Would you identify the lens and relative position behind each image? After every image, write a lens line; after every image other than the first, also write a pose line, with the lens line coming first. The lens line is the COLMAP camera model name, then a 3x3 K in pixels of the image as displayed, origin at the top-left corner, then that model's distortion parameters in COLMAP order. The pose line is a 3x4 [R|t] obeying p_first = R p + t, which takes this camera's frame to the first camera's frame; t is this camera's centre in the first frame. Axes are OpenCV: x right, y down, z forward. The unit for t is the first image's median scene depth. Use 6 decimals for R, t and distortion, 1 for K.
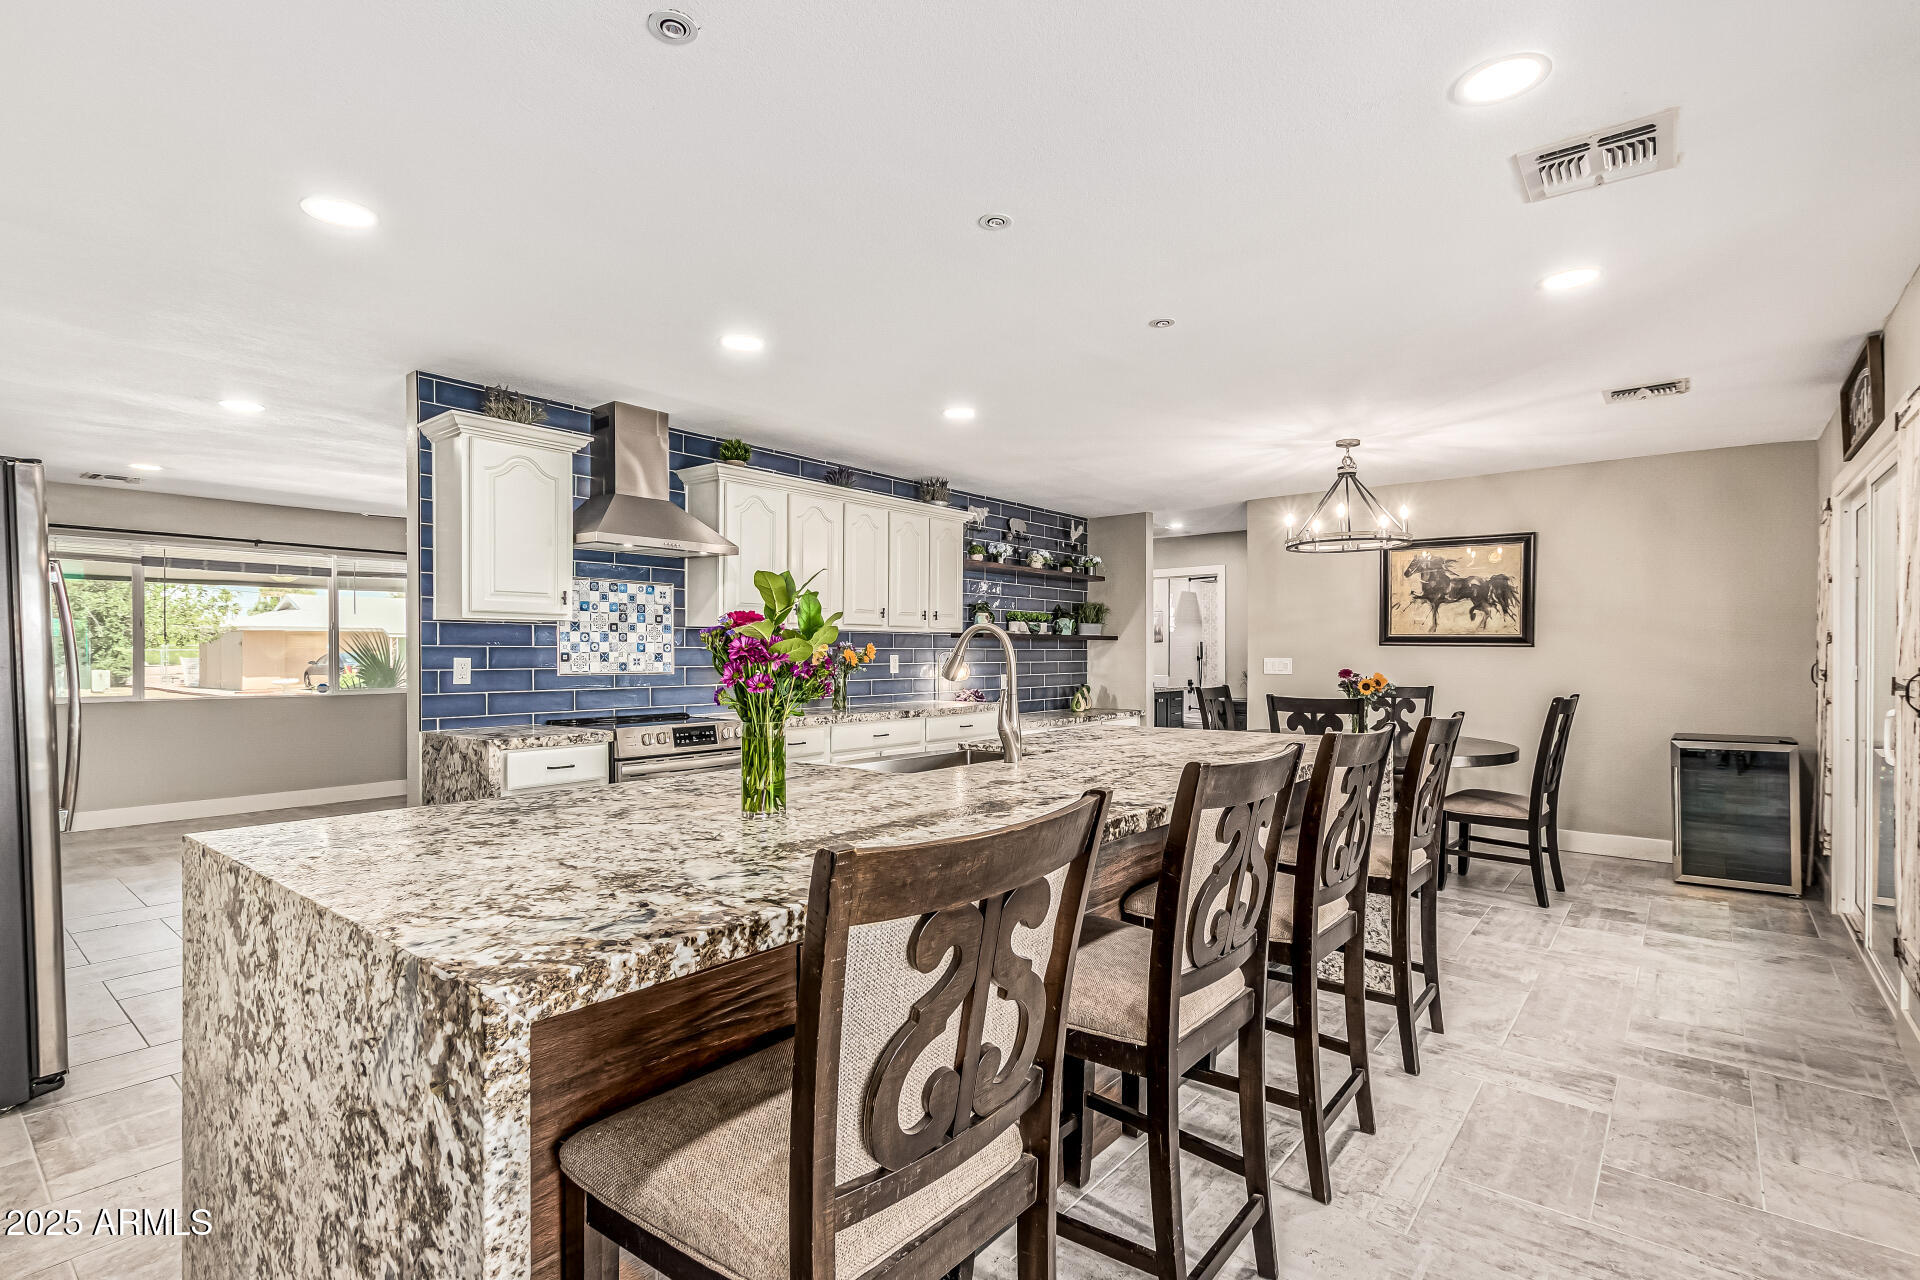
lens RADIAL K [[893.4, 0, 971.4], [0, 893.4, 652.2], [0, 0, 1]] dist [0.004613, -0.001969]
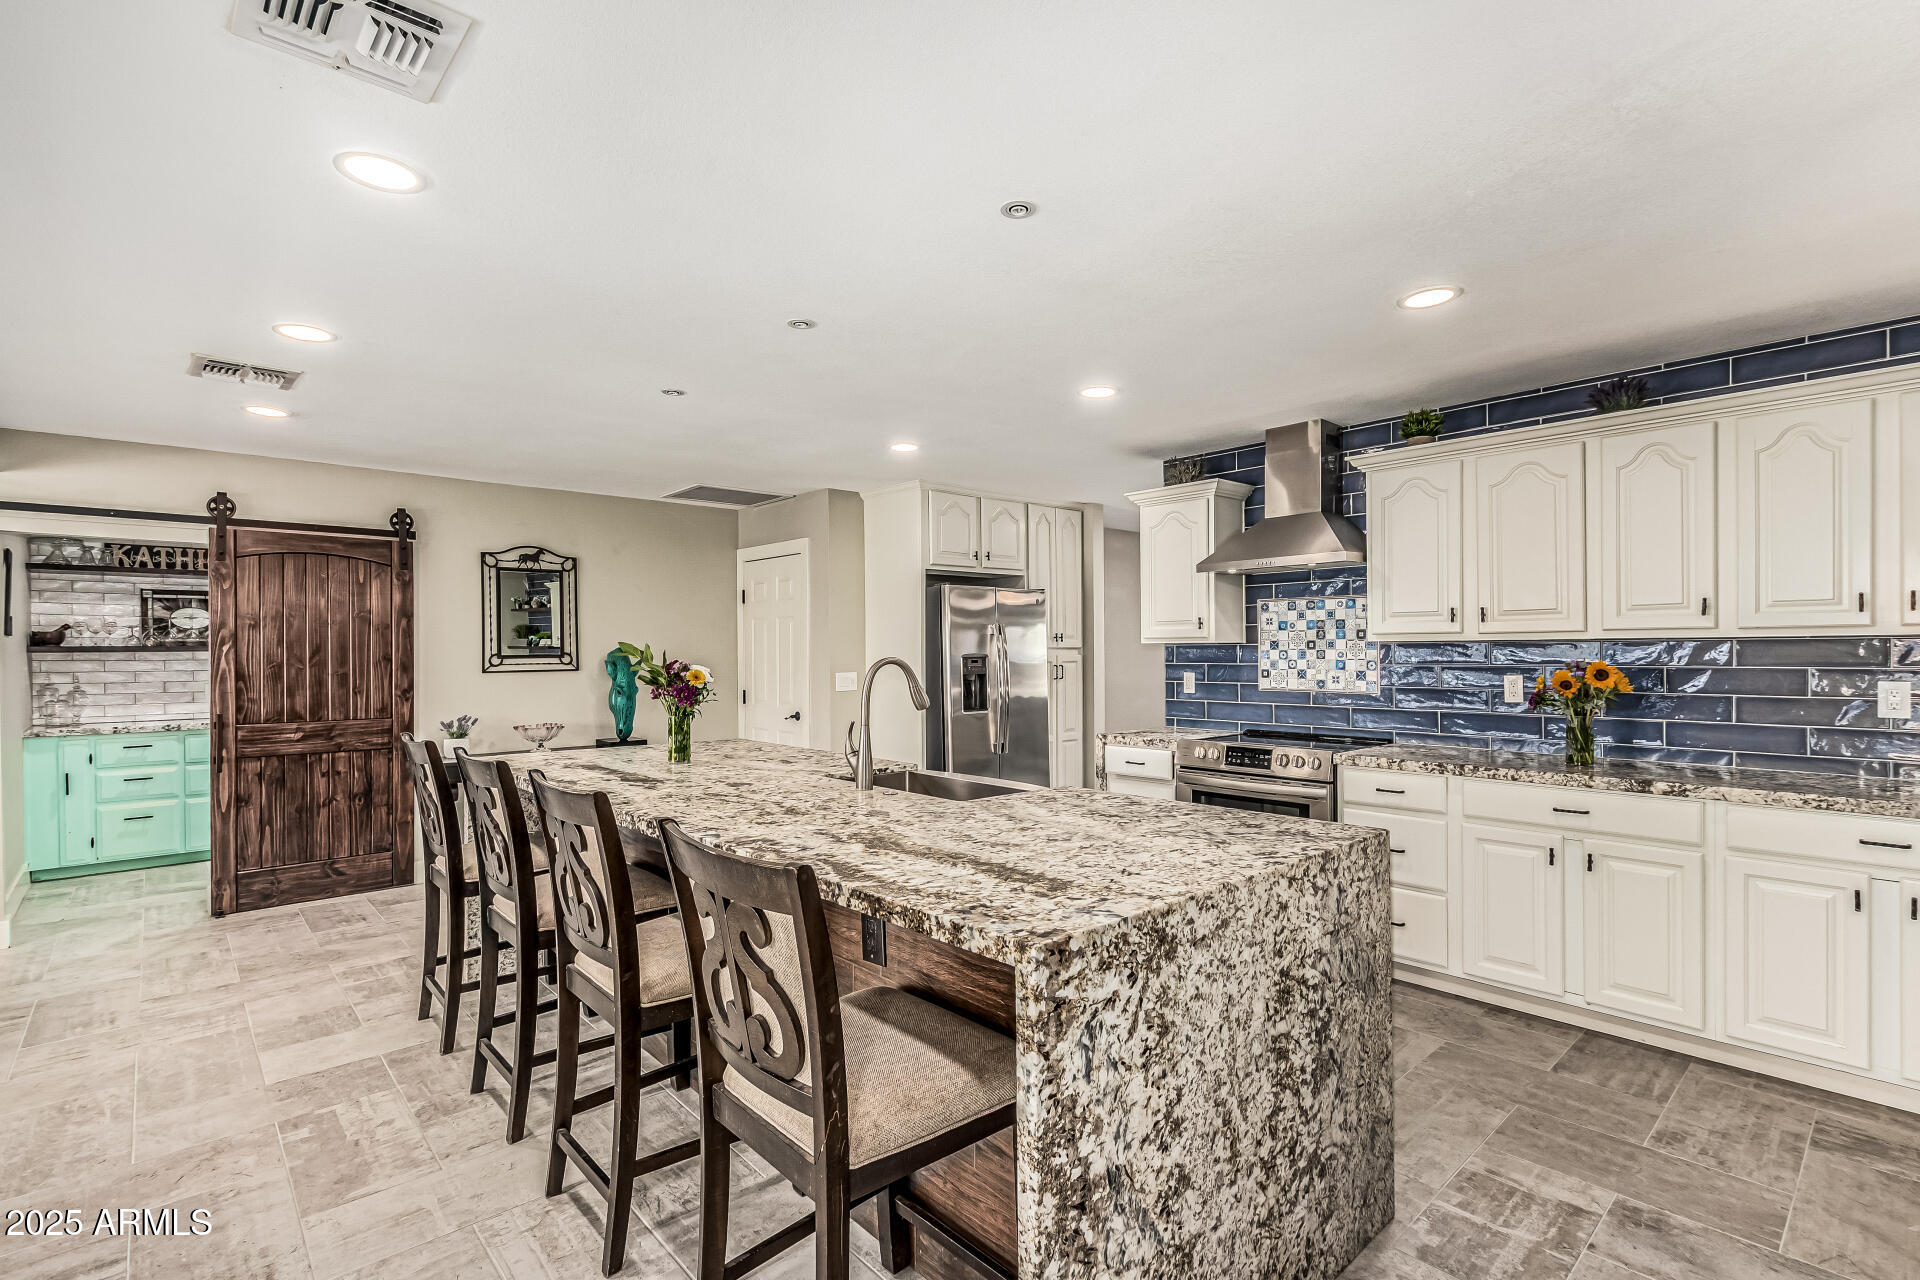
lens RADIAL K [[893.4, 0, 976.7], [0, 893.4, 644.3], [0, 0, 1]] dist [0.004613, -0.001969]
pose [[-0.111405, -0.002993, -0.993771, 0.647645], [0.008468, 0.999956, -0.003961, -0.027888], [0.993739, -0.008857, -0.111375, 0.744272]]
